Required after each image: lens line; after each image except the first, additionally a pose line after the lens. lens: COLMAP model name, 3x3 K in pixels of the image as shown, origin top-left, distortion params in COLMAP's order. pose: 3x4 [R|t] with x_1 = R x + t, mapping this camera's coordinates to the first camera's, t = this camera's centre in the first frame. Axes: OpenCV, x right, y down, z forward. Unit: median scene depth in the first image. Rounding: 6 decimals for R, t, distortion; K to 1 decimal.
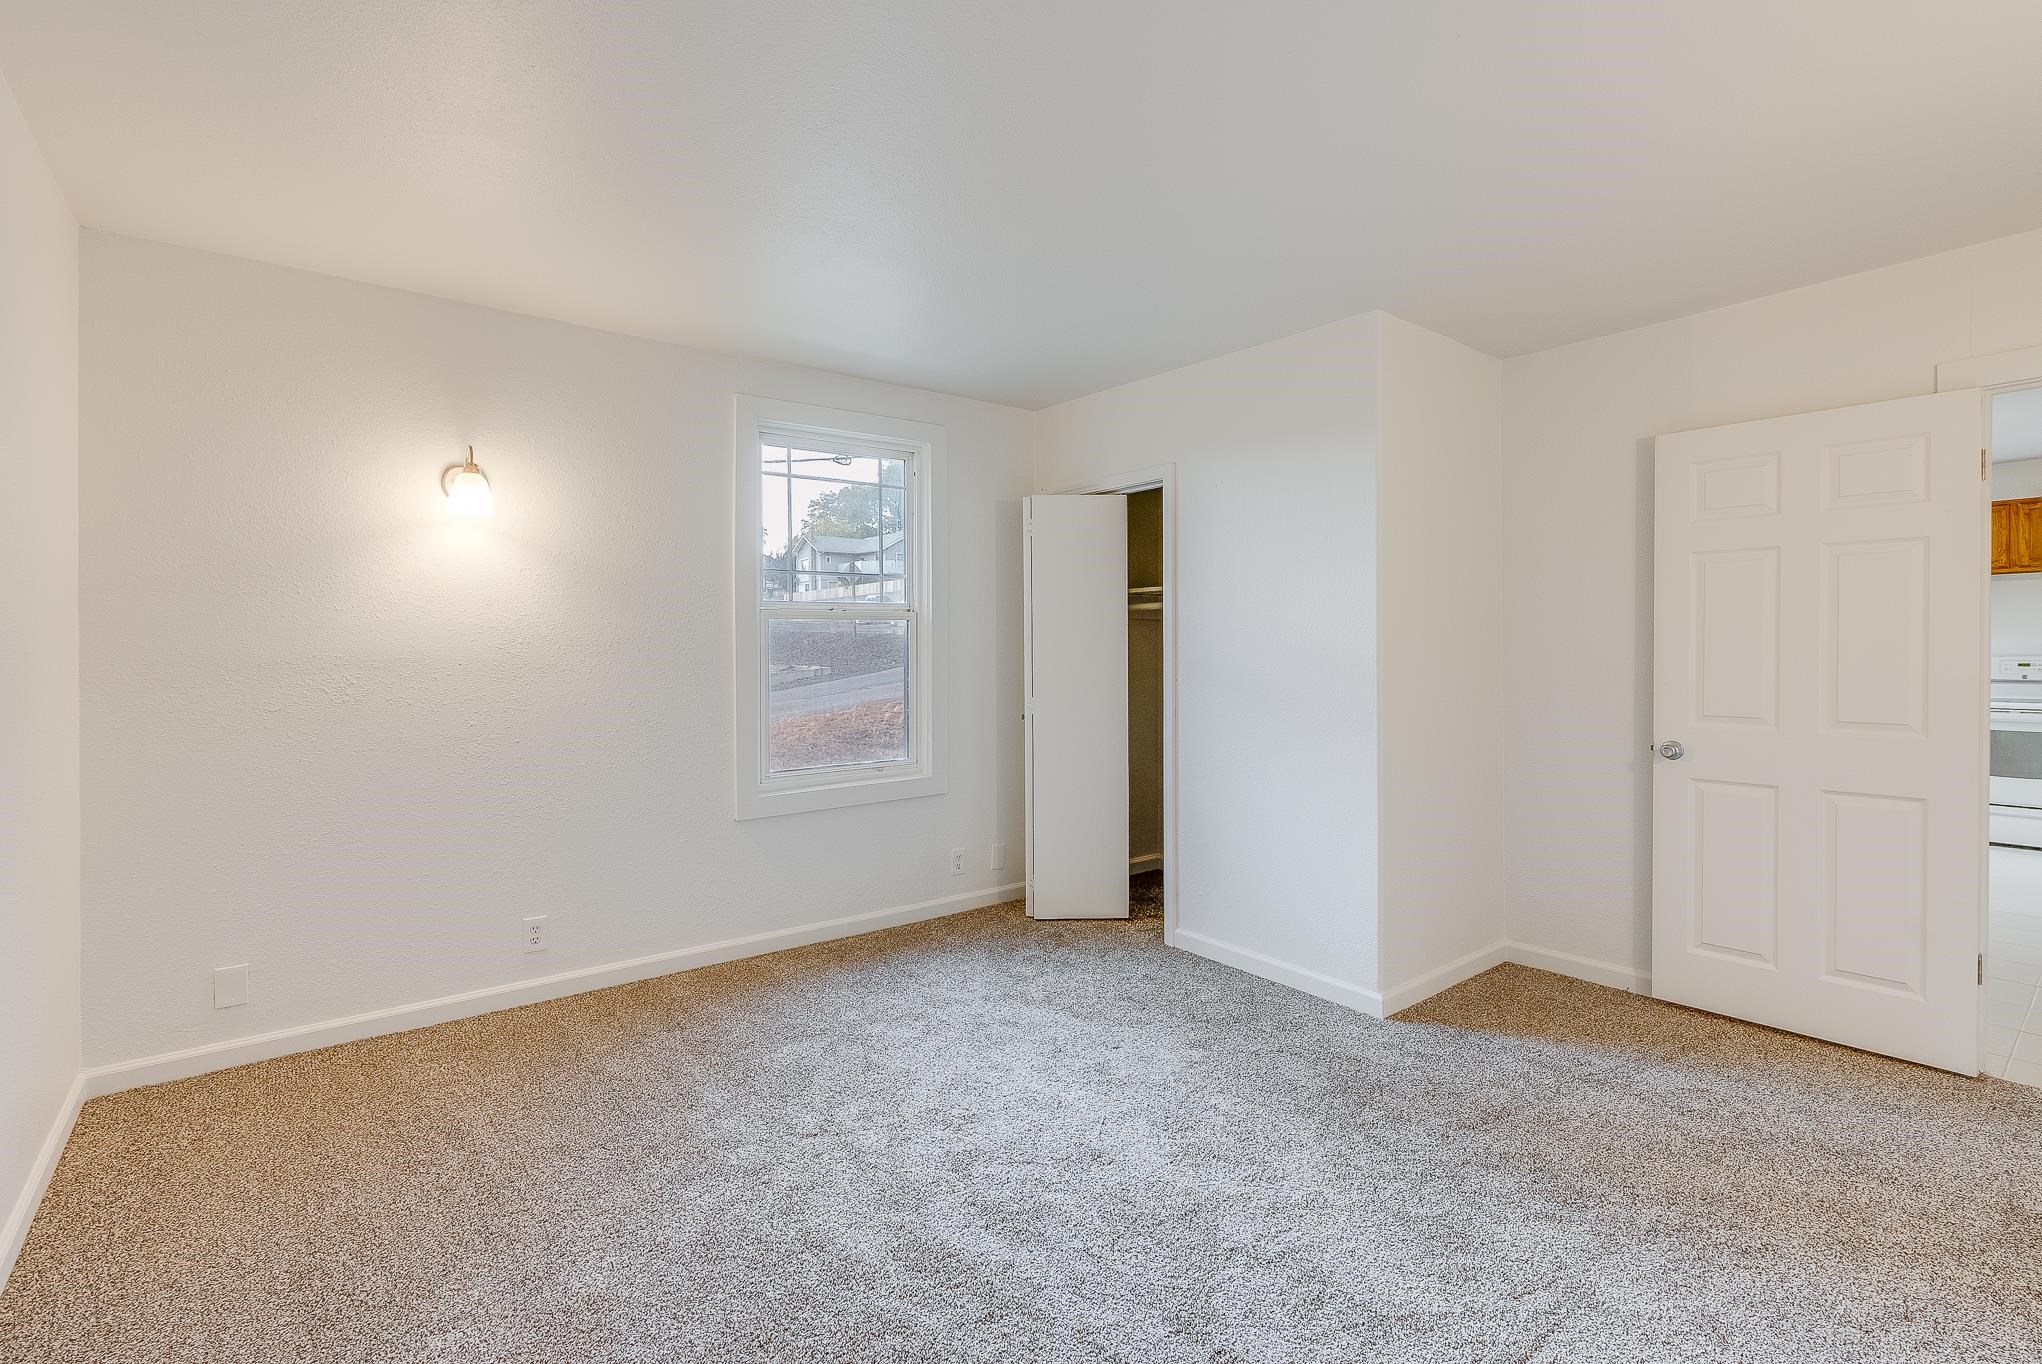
lens RADIAL K [[947.6, 0, 1018.5], [0, 947.6, 668.9], [0, 0, 1]] dist [0.000975, 0.000102]
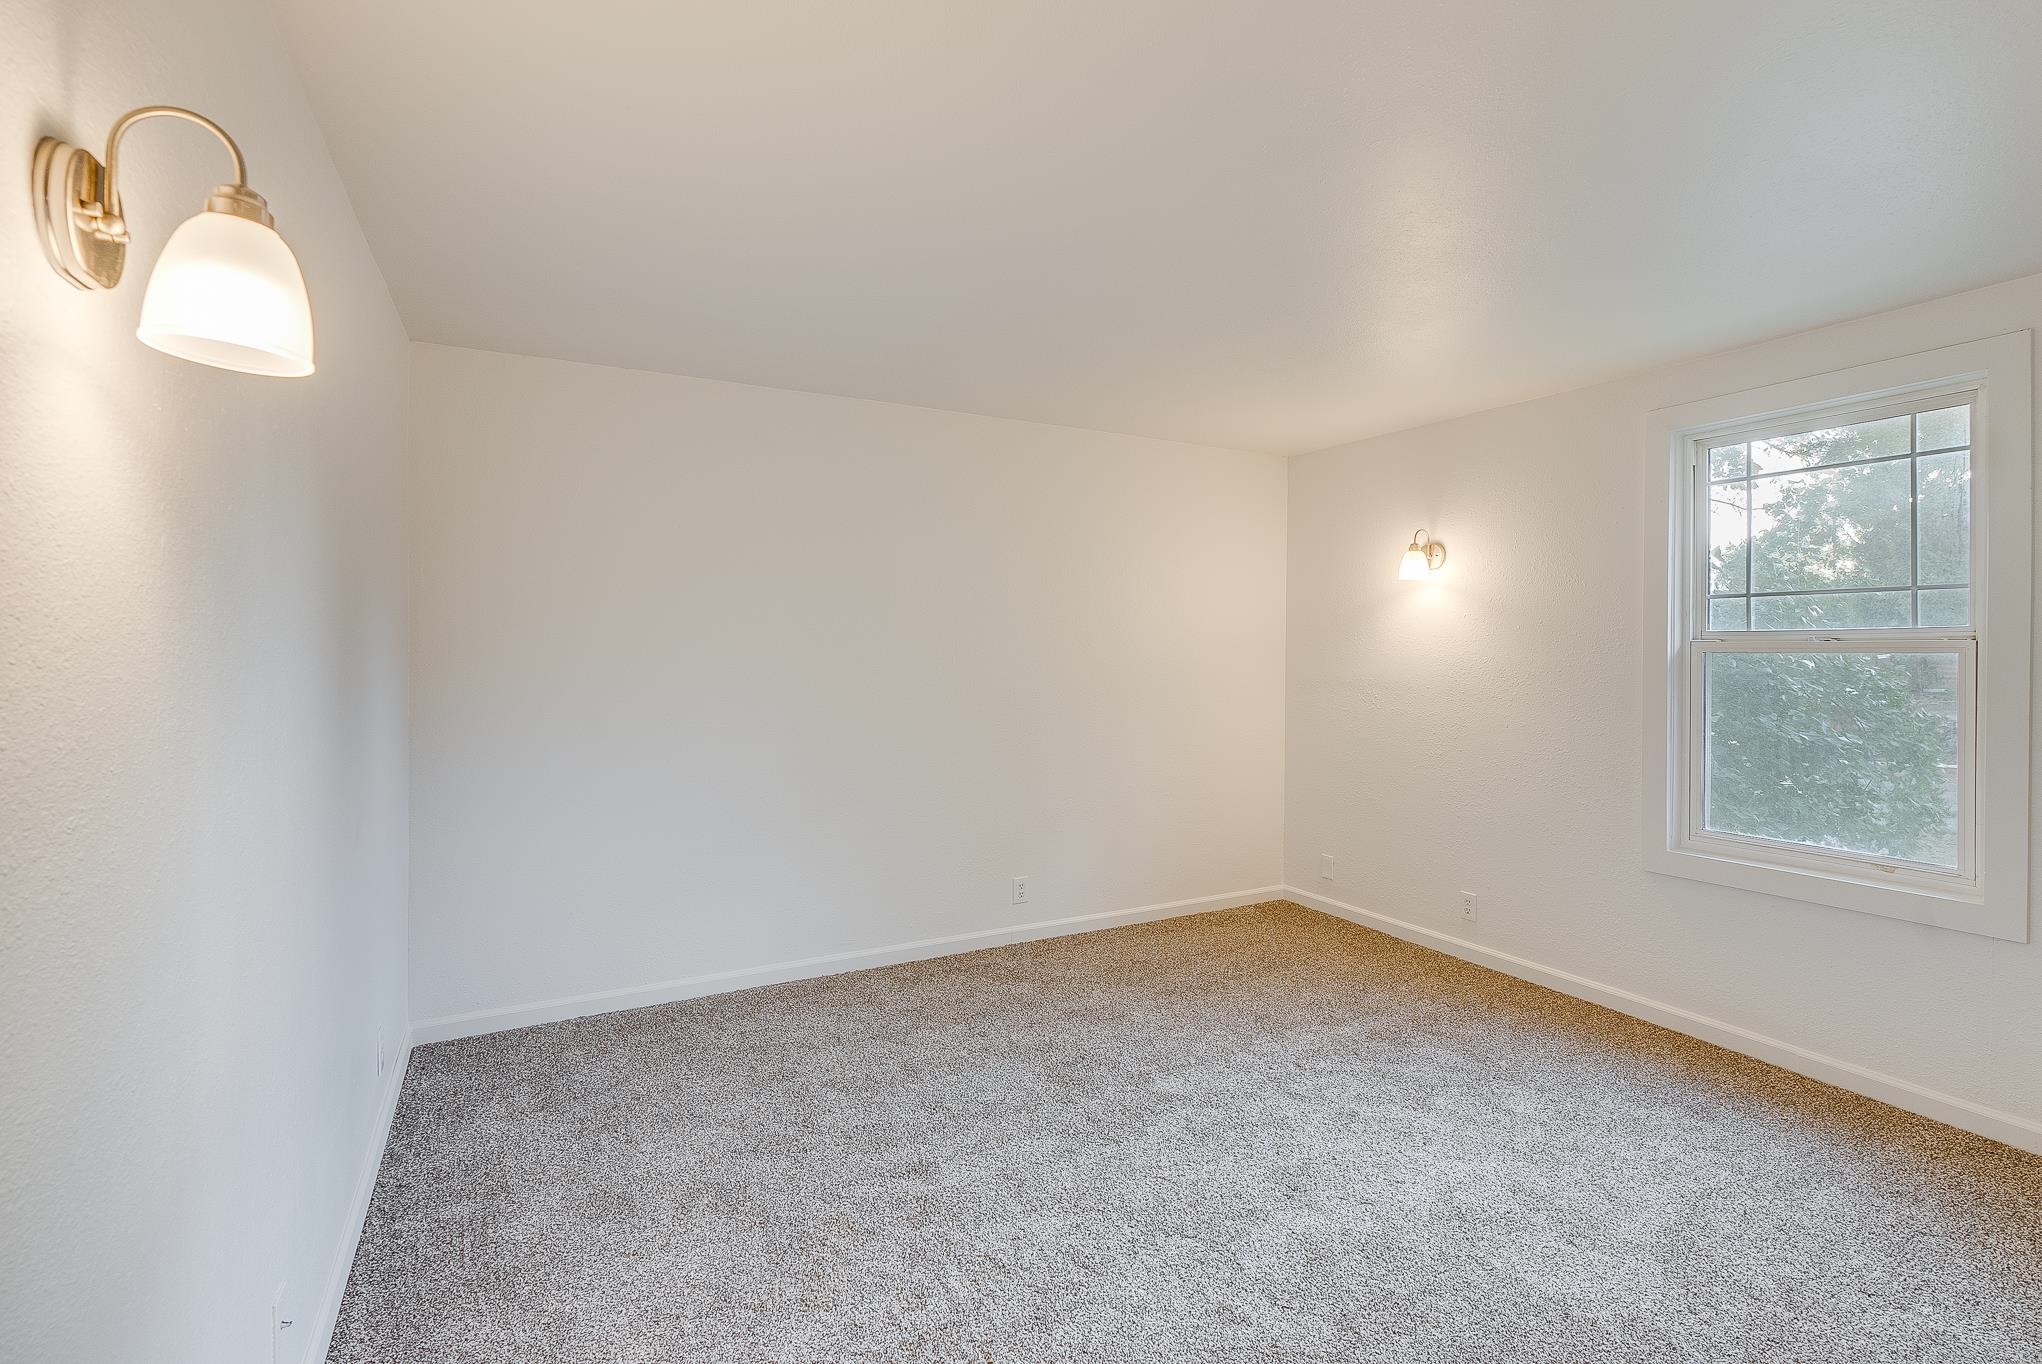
lens RADIAL K [[947.6, 0, 1018.5], [0, 947.6, 668.9], [0, 0, 1]] dist [0.000975, 0.000102]
pose [[-0.187126, 0.018827, -0.982155, 0.821479], [-0.034037, 0.999092, 0.025636, -0.044734], [0.981746, 0.038227, -0.186316, 0.636053]]
